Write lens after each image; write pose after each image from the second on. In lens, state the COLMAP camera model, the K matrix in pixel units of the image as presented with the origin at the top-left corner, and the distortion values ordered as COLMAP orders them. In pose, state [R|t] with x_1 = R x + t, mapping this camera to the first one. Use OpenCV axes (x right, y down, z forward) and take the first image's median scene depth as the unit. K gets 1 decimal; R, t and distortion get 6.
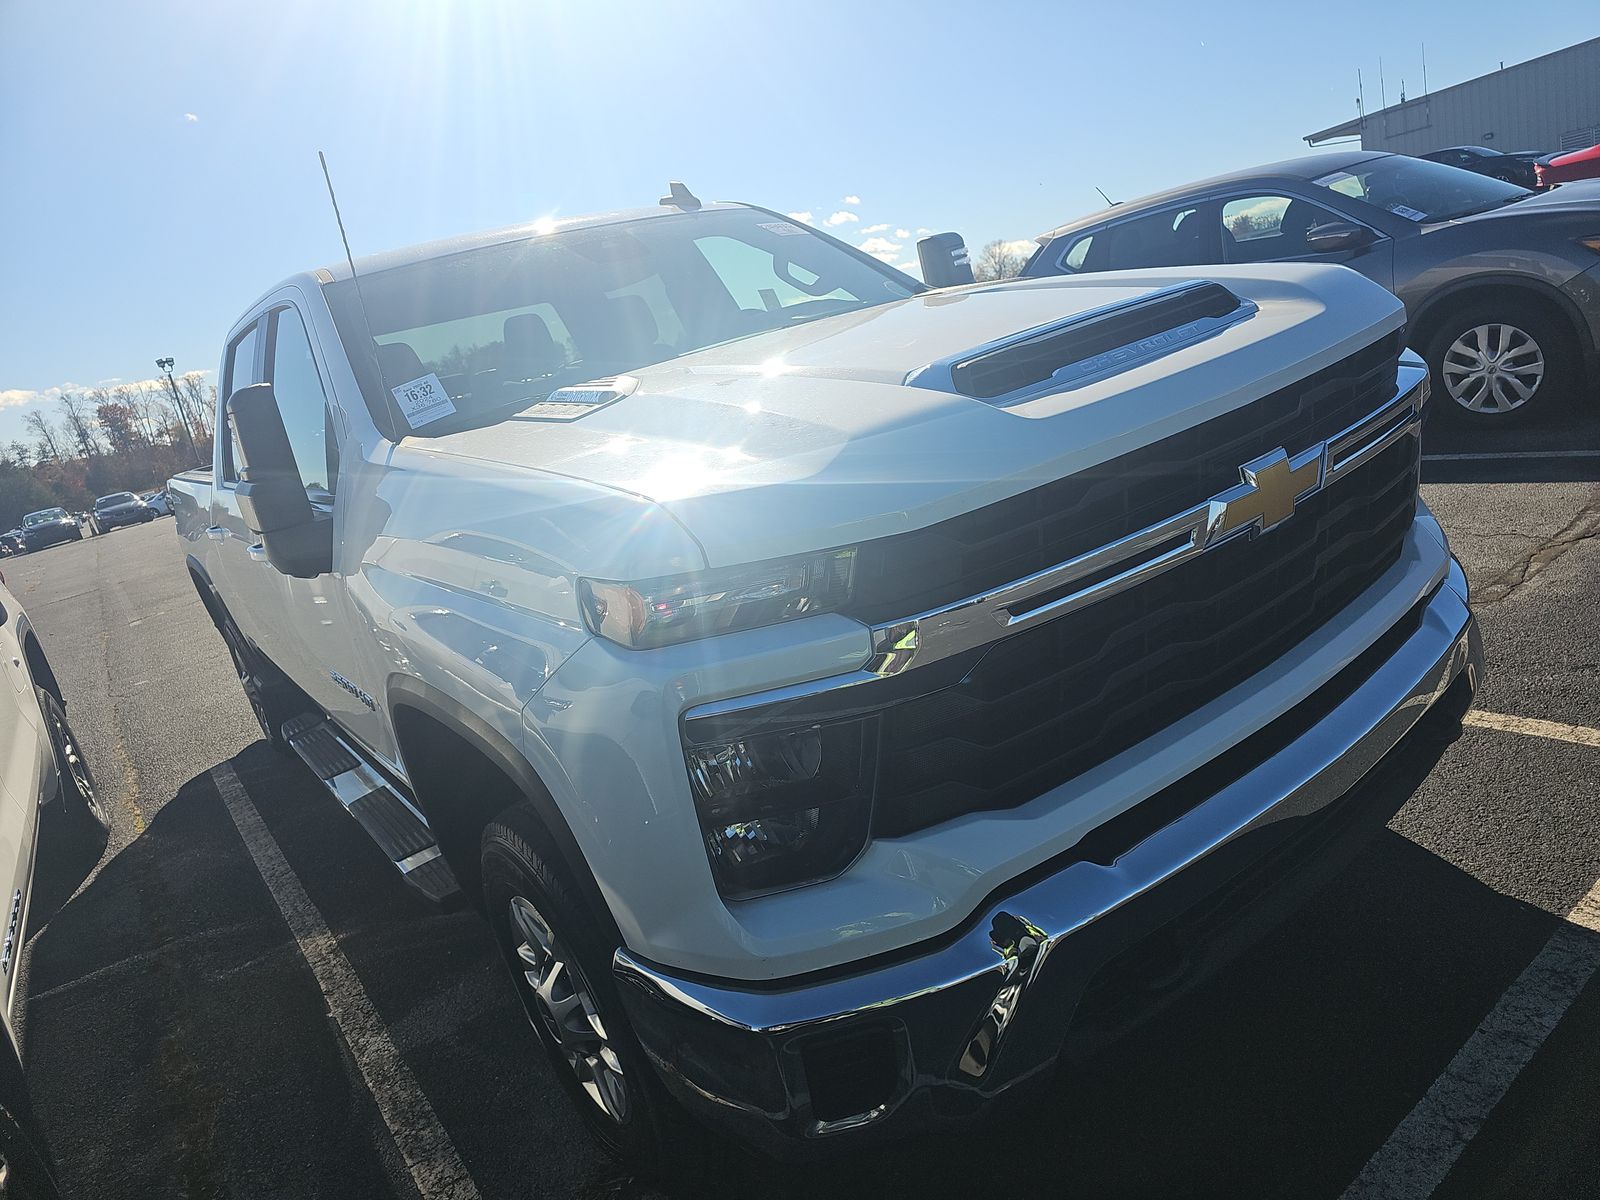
lens RADIAL K [[1121.1, 0, 814.1], [0, 1121.1, 620.6], [0, 0, 1]] dist [0.052734, -0.047912]
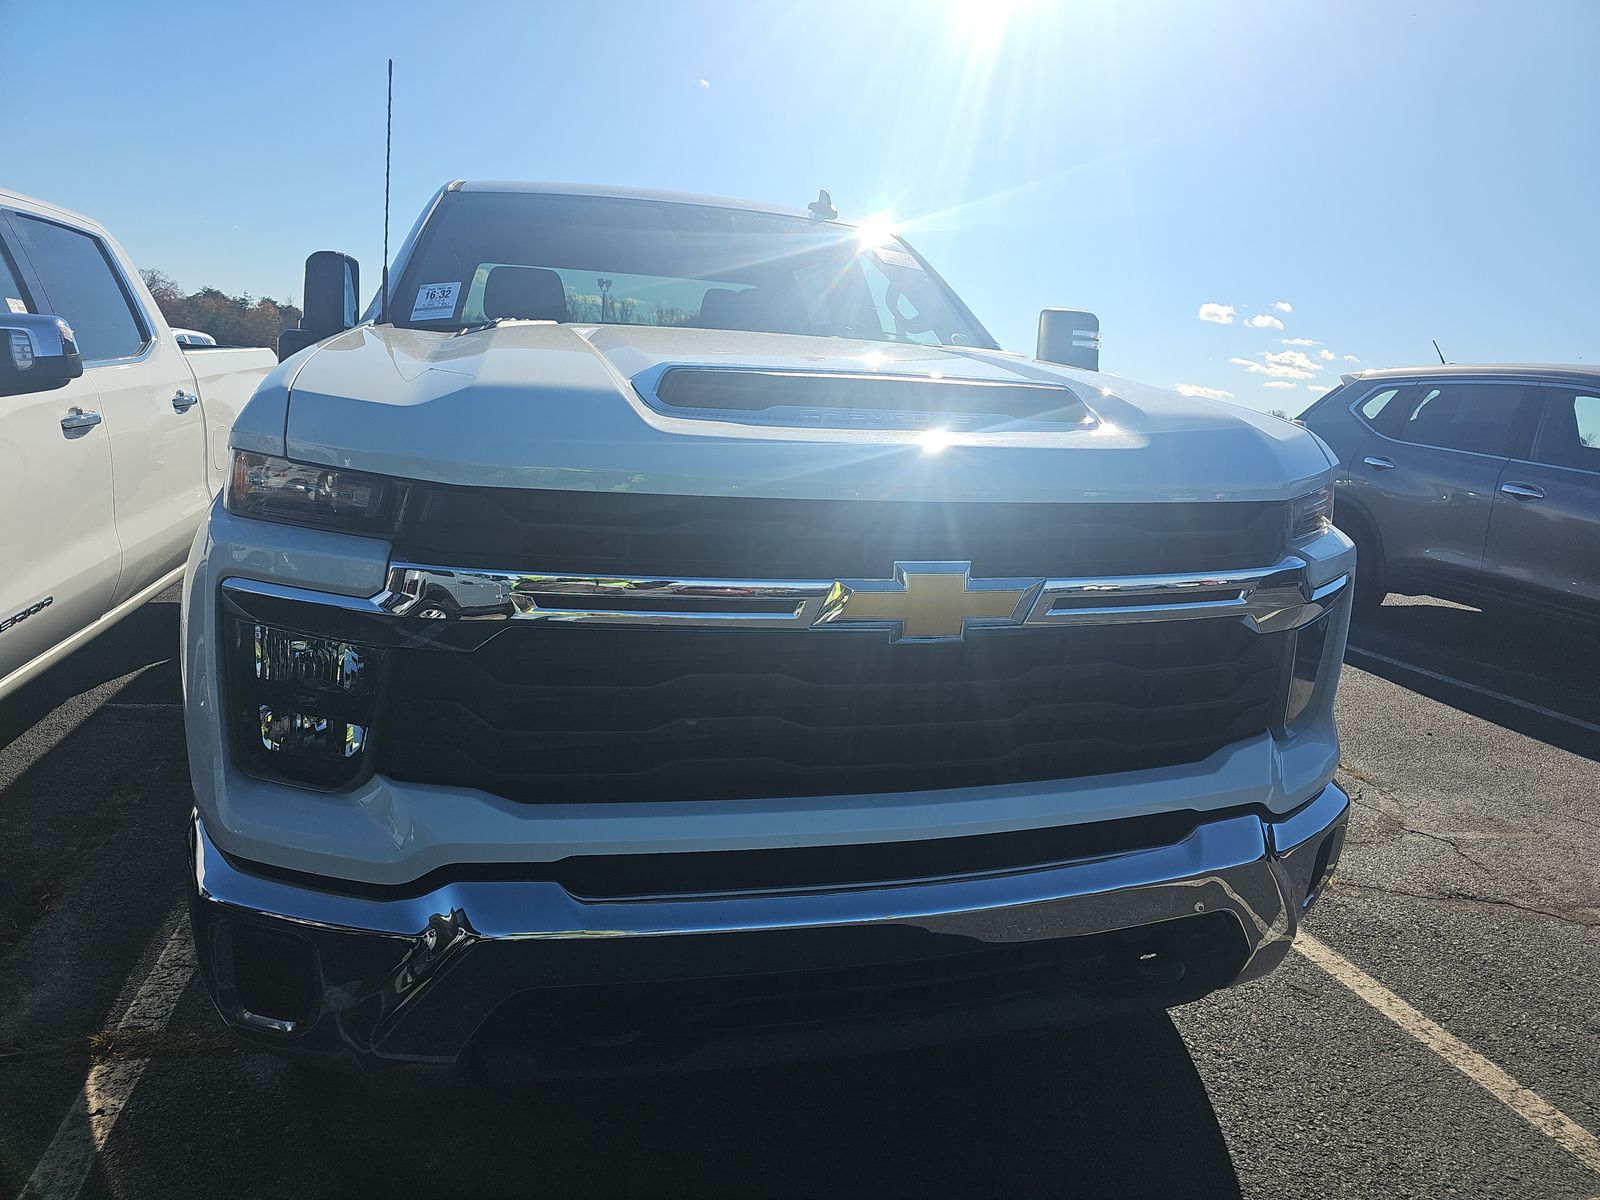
lens RADIAL K [[1121.1, 0, 814.1], [0, 1121.1, 620.6], [0, 0, 1]] dist [0.052734, -0.047912]
pose [[0.887593, 0.347574, -0.302278, 0.291092], [-0.358267, 0.933377, 0.021246, -0.041175], [0.289524, 0.089439, 0.952983, 0.057606]]
